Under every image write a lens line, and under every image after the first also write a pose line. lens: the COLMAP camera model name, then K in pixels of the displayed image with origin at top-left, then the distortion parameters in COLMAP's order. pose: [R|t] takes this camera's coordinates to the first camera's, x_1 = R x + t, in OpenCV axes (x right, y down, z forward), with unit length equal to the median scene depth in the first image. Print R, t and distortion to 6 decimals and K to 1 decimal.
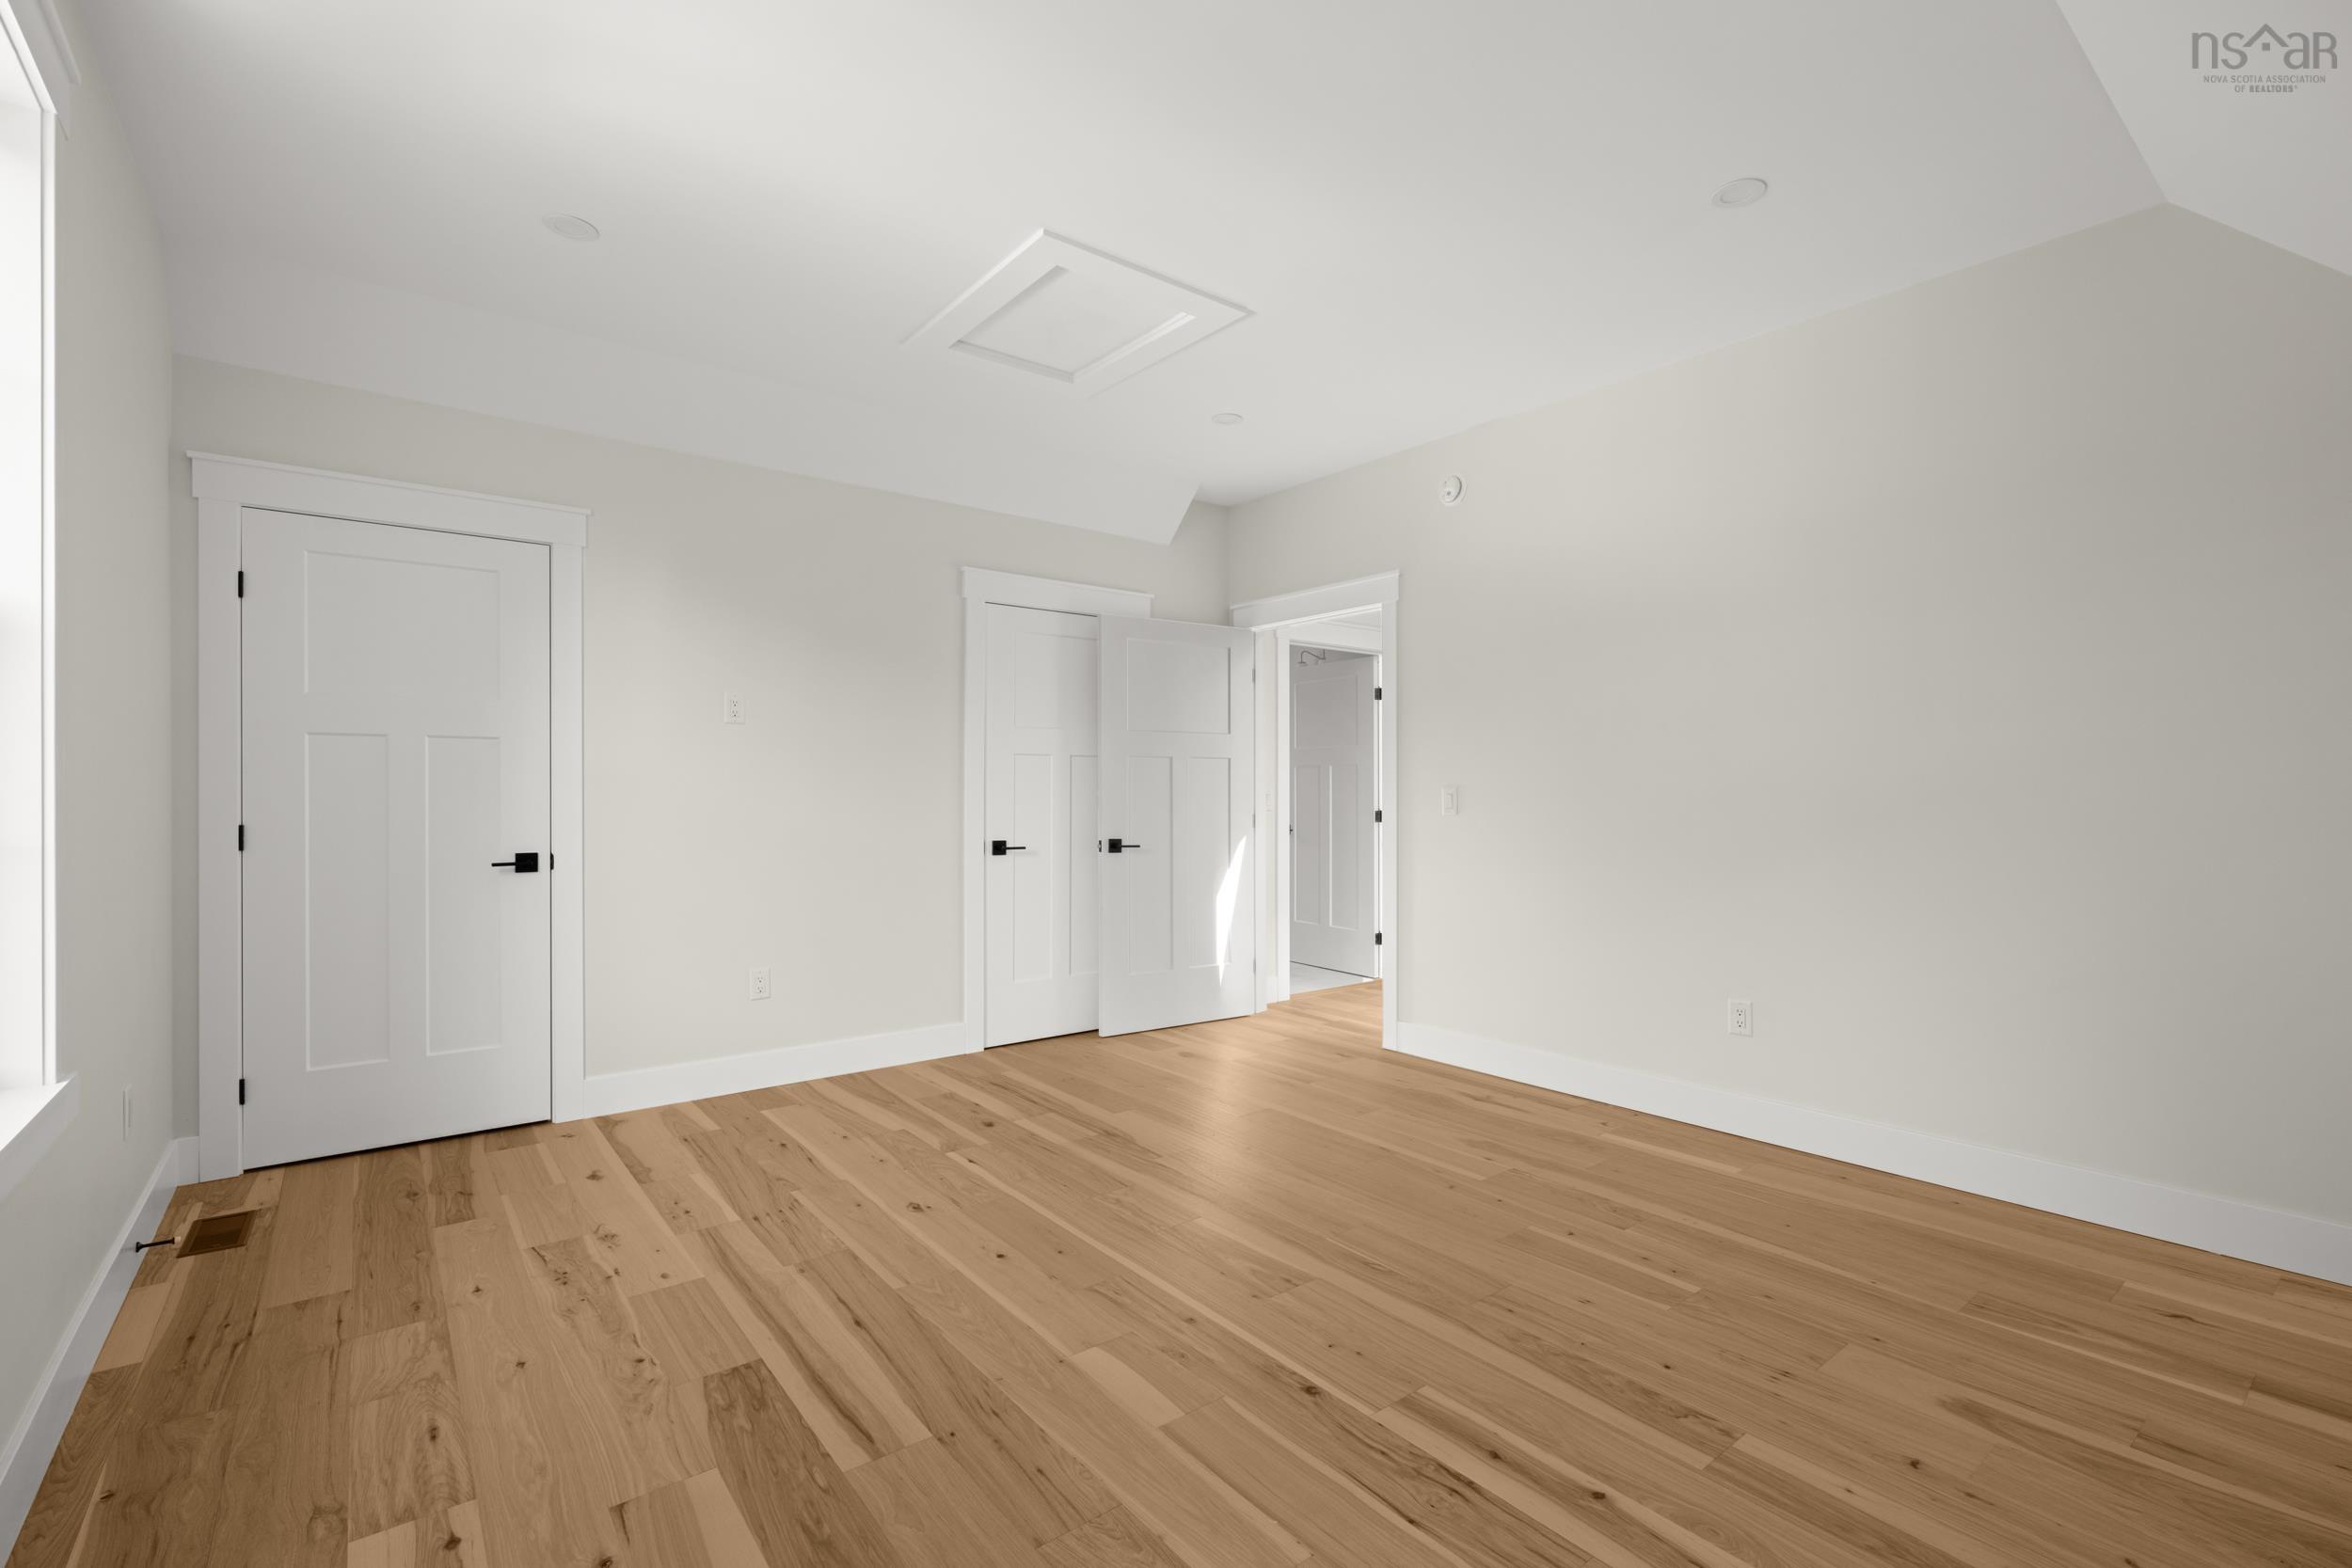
lens RADIAL K [[1040.3, 0, 1181.4], [0, 1040.3, 782.3], [0, 0, 1]] dist [0.000641, 0.000370]
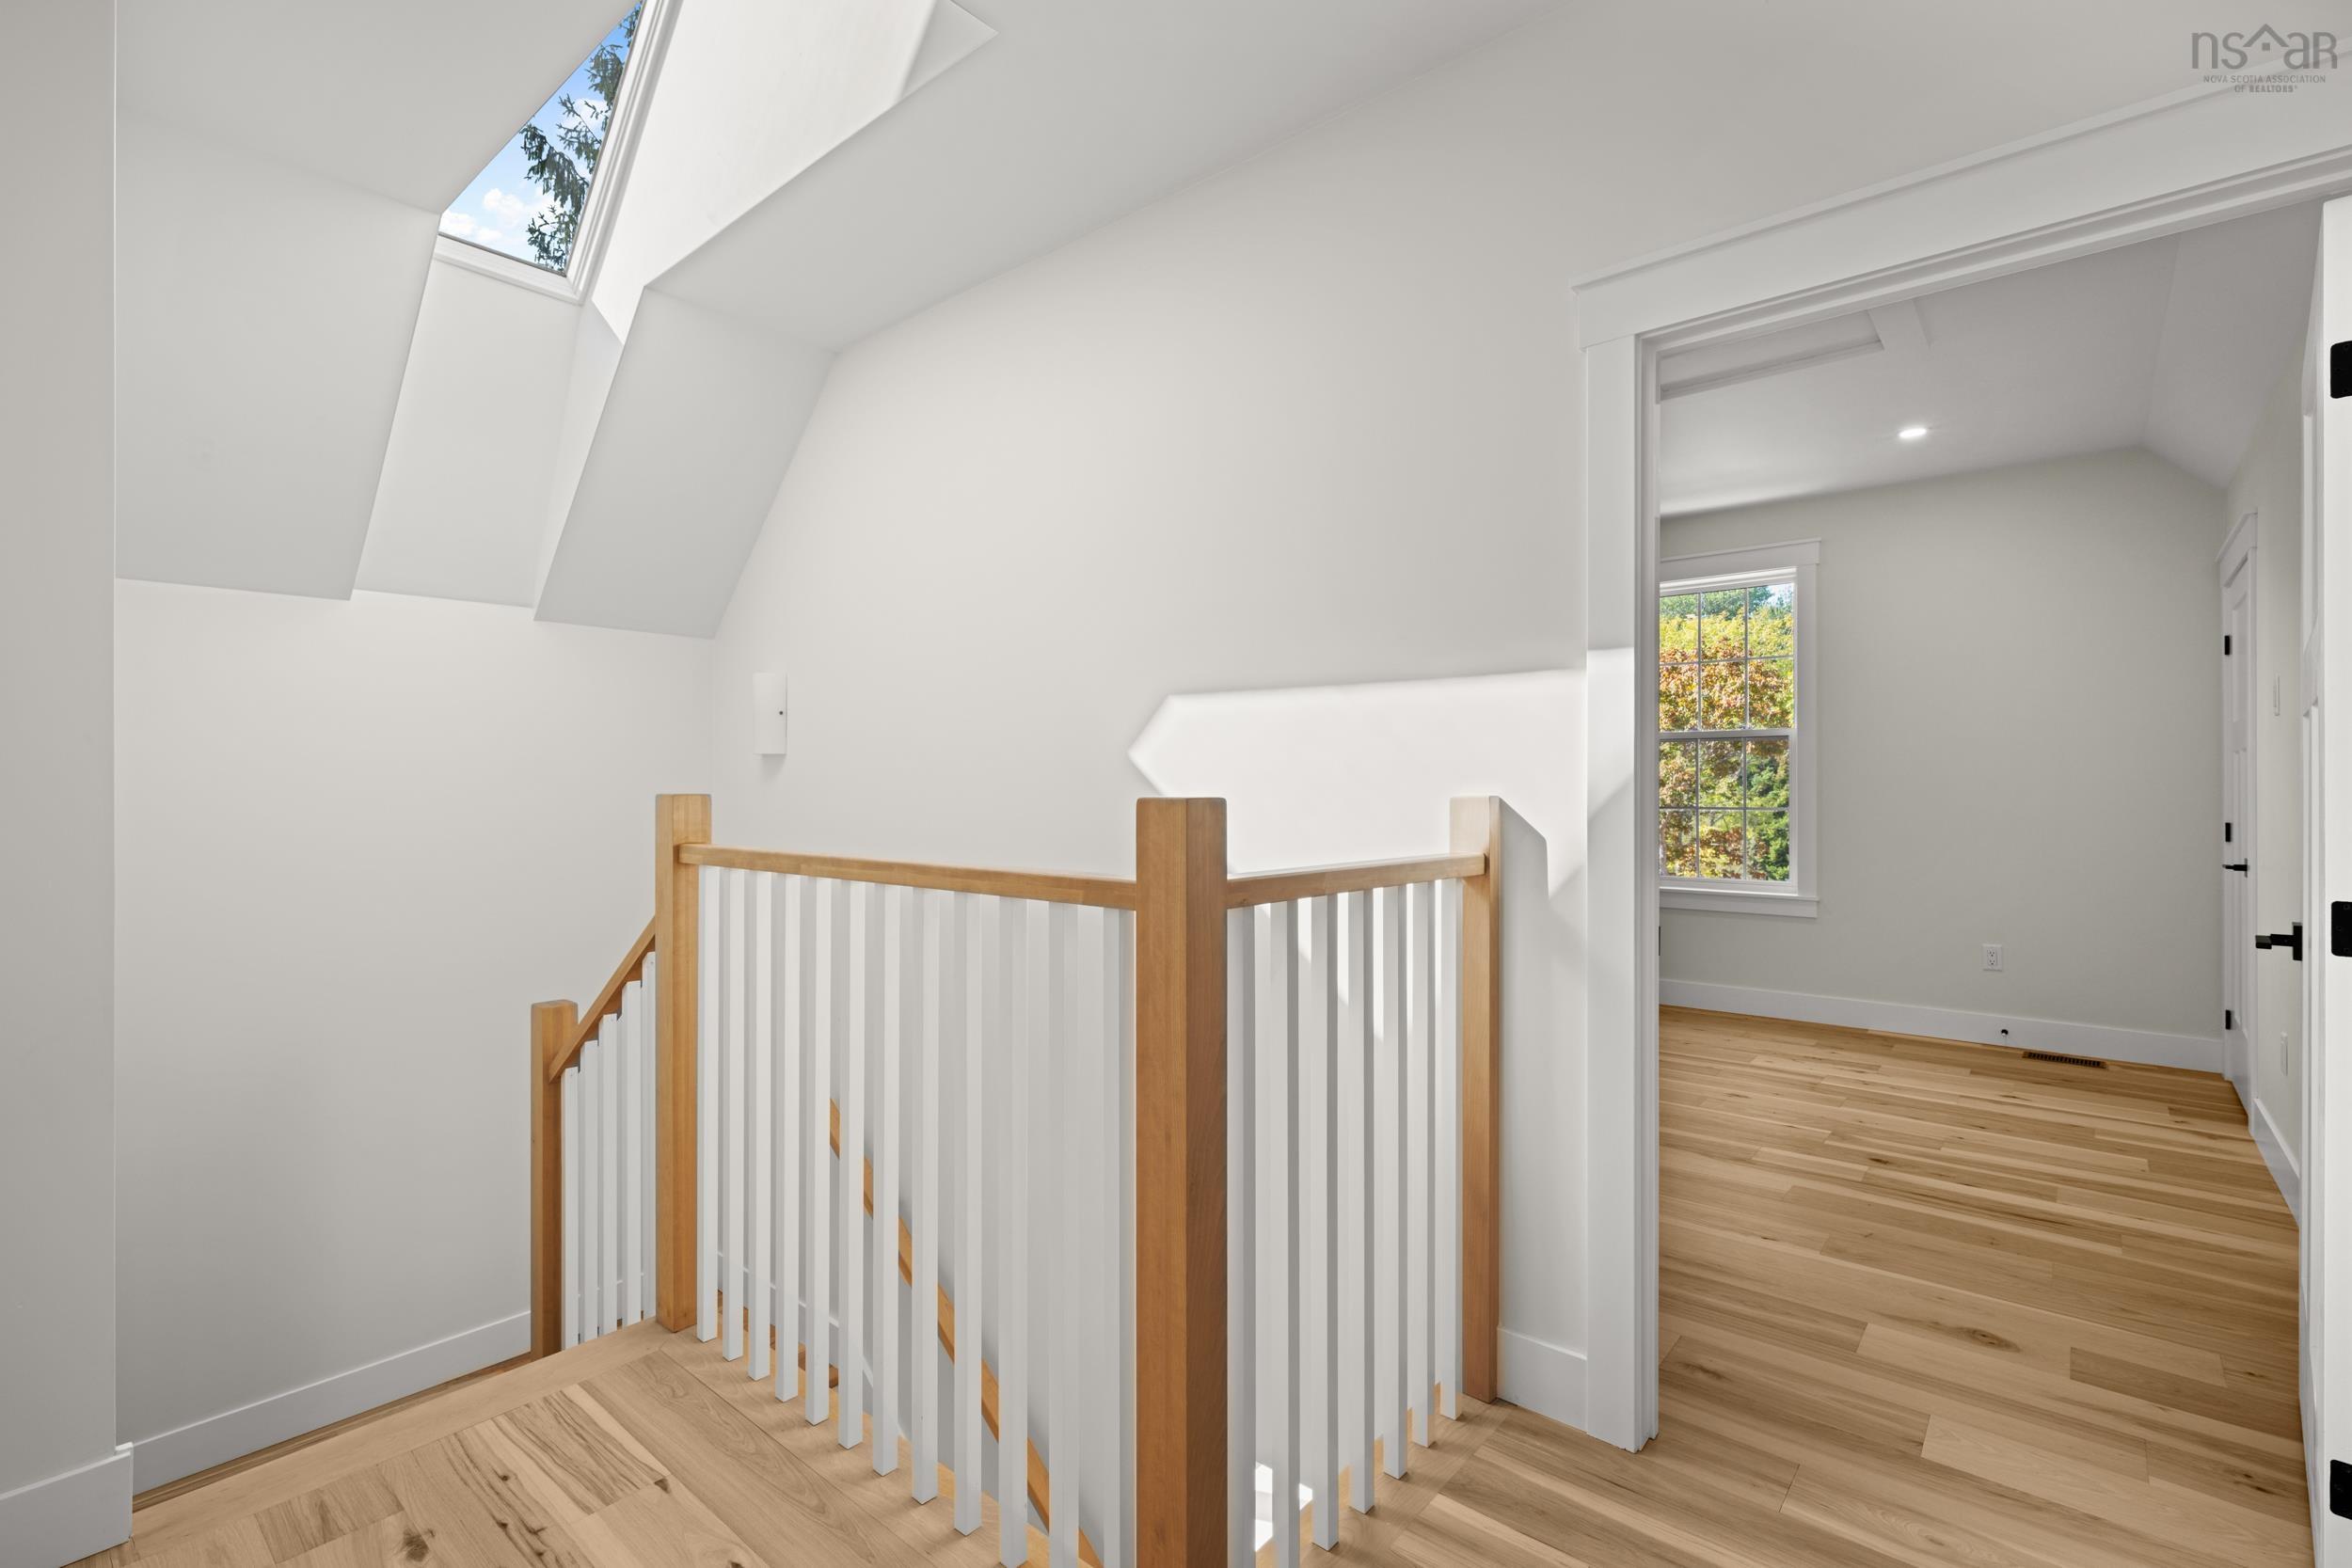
lens RADIAL K [[1049.6, 0, 1184.8], [0, 1049.6, 780.1], [0, 0, 1]] dist [-0.000362, 0.000373]
pose [[-0.978638, 0.001557, -0.205586, 0.946239], [0.005098, 0.999848, -0.016698, 0.002971], [0.205529, -0.017389, -0.978497, 2.773111]]
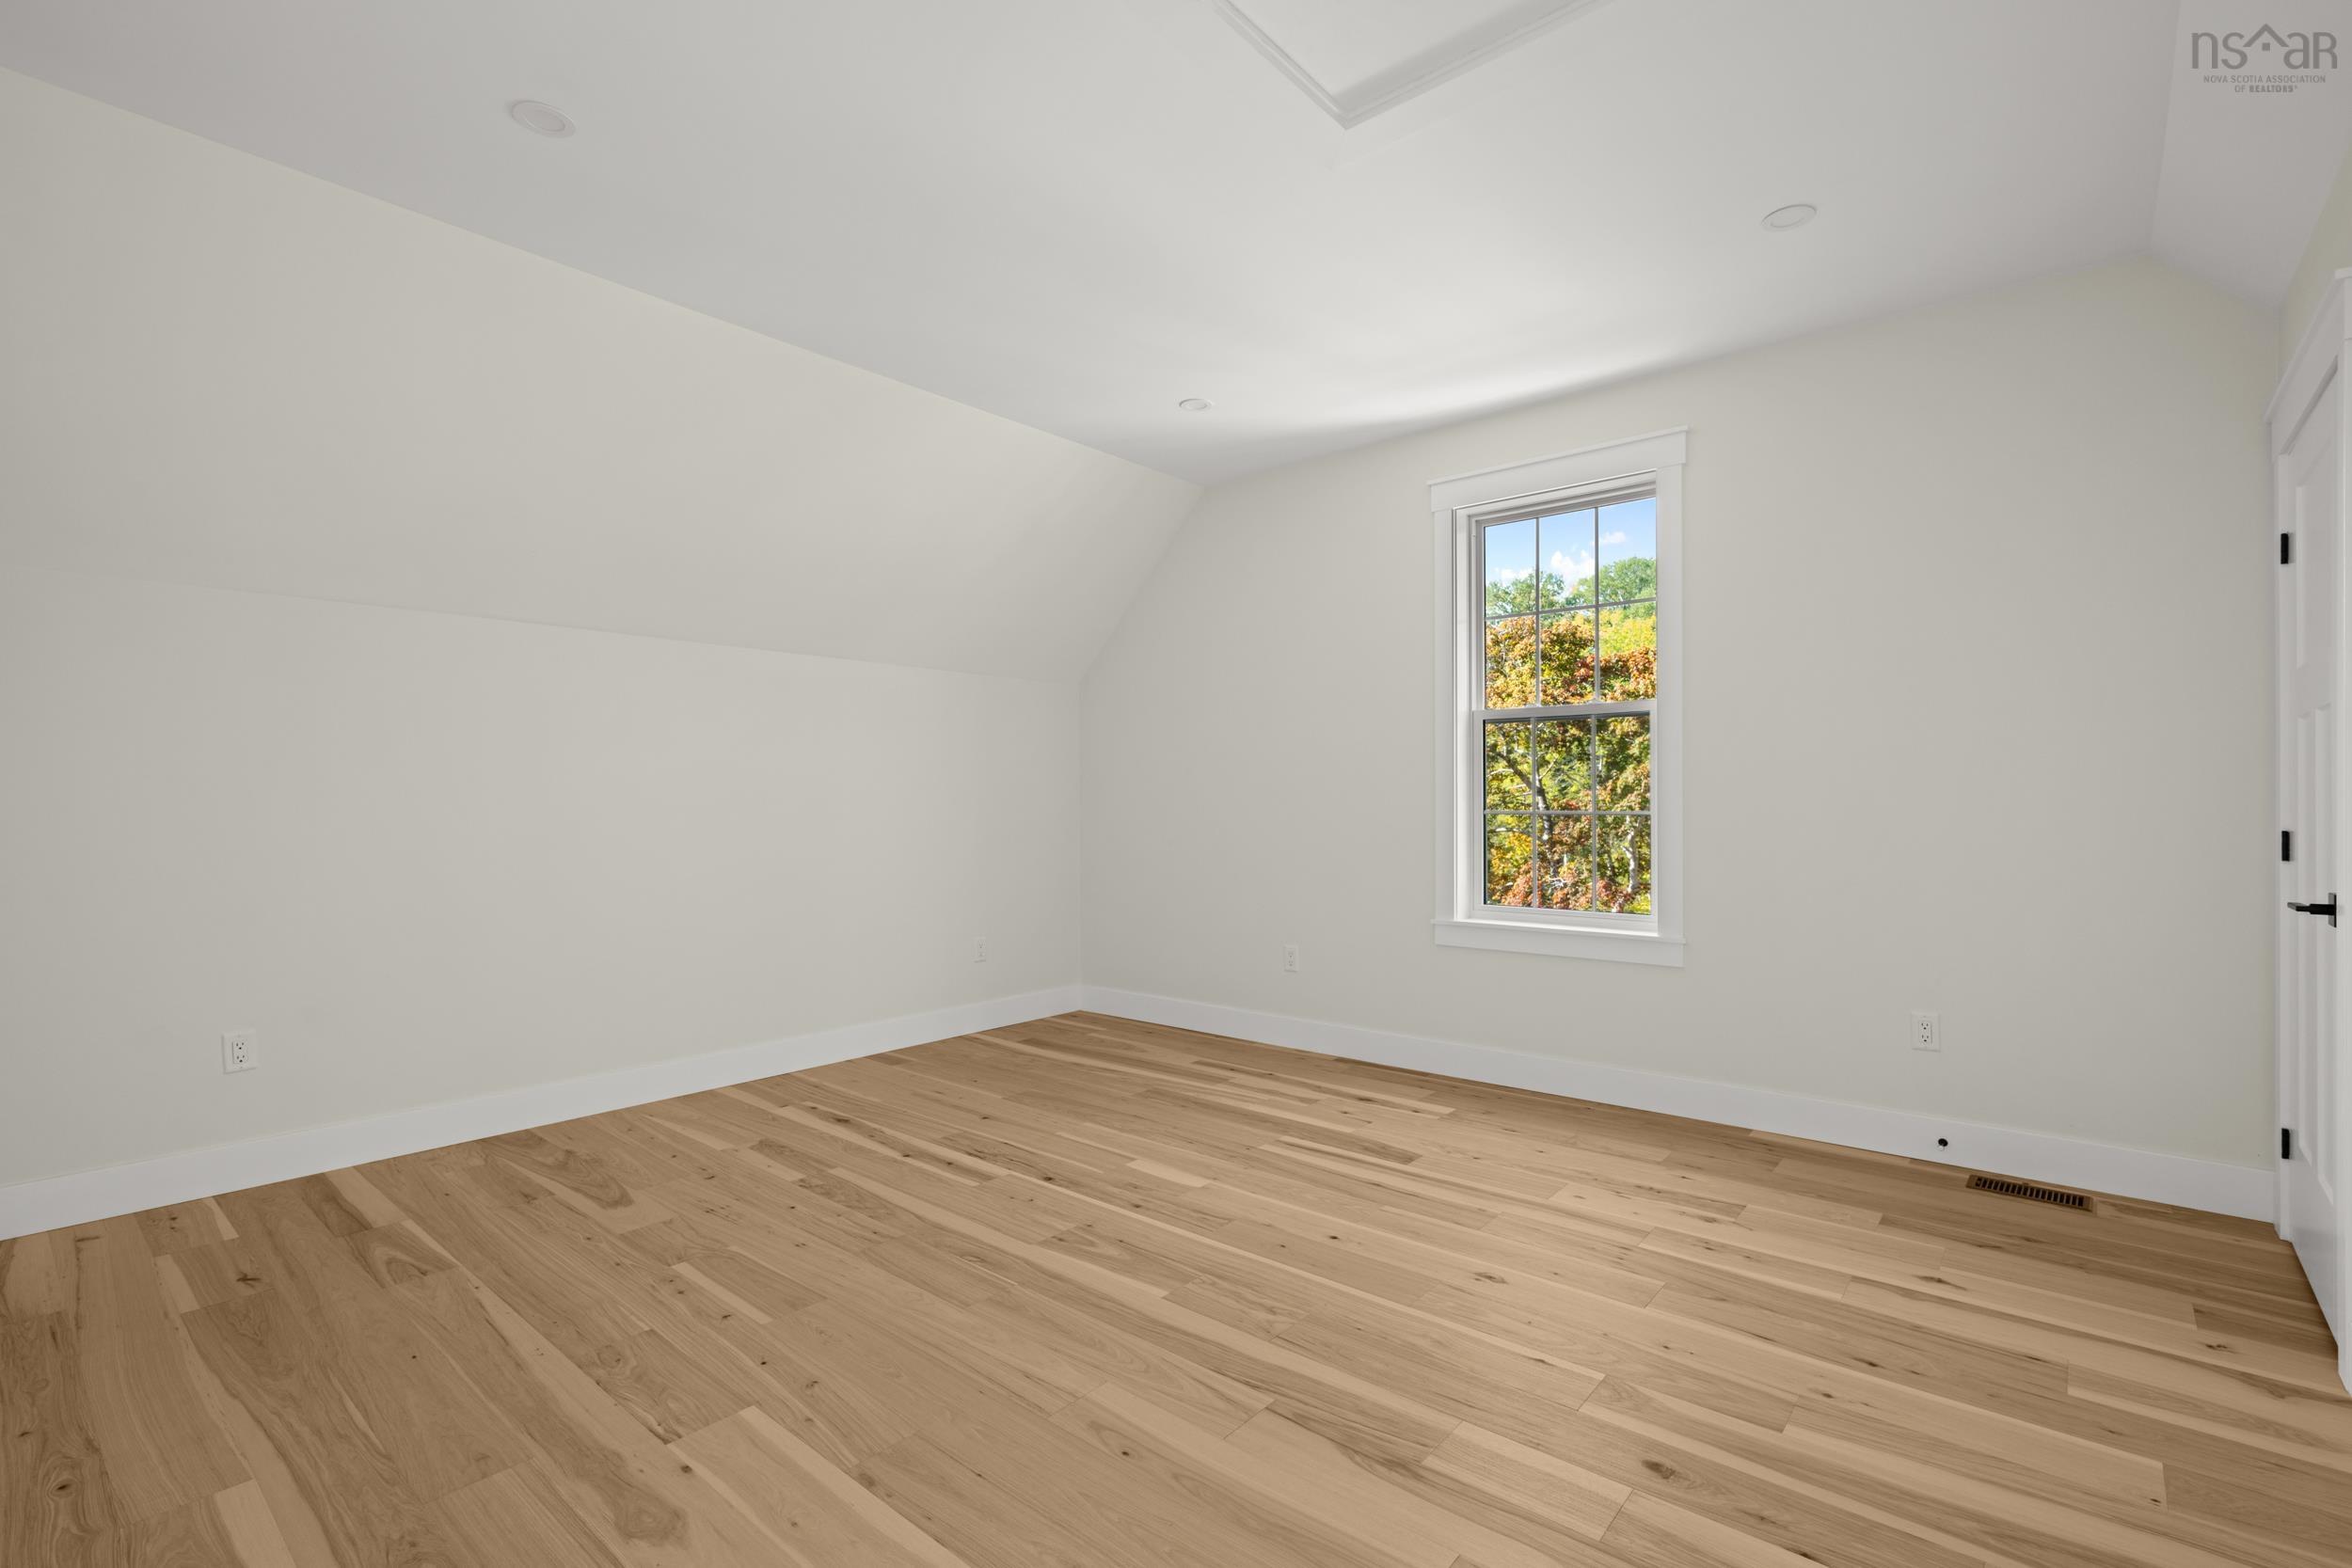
lens RADIAL K [[1043.7, 0, 1179.8], [0, 1043.7, 788.4], [0, 0, 1]] dist [-0.001035, -0.000169]
pose [[-0.979917, 0.002693, -0.199388, 0.209352], [0.006365, 0.999822, -0.017778, 0.020690], [0.199305, -0.018690, -0.979759, 2.235813]]
